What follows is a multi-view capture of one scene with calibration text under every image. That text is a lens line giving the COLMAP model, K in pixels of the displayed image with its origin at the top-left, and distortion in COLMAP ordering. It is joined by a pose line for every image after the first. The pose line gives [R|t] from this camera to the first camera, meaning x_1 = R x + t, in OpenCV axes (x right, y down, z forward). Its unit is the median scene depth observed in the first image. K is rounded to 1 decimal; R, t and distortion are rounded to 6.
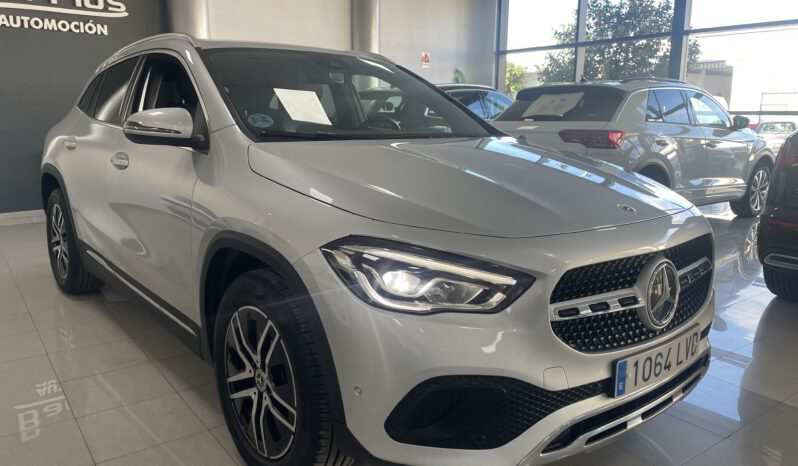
lens RADIAL K [[588.0, 0, 399.0], [0, 588.0, 233.0], [0, 0, 1]] dist [-0.009943, -0.006900]
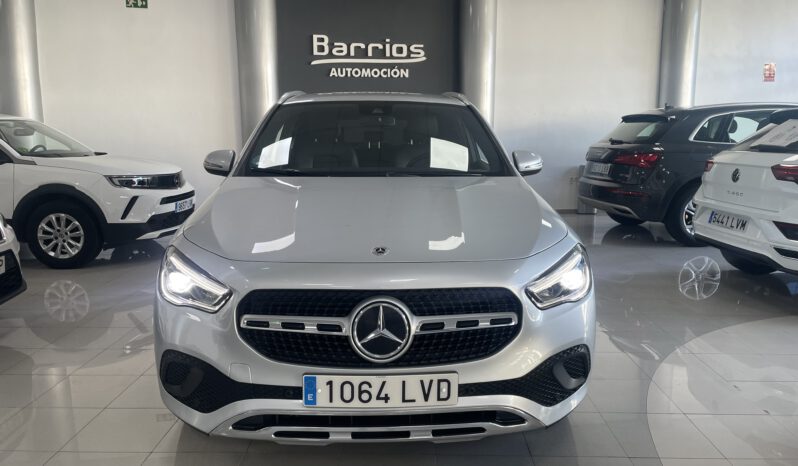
lens RADIAL K [[588.0, 0, 399.0], [0, 588.0, 233.0], [0, 0, 1]] dist [-0.009943, -0.006900]
pose [[0.810242, 0.084866, -0.579918, 0.234949], [-0.105138, 0.994457, -0.001364, -0.016858], [0.576588, 0.062077, 0.814673, 0.024008]]
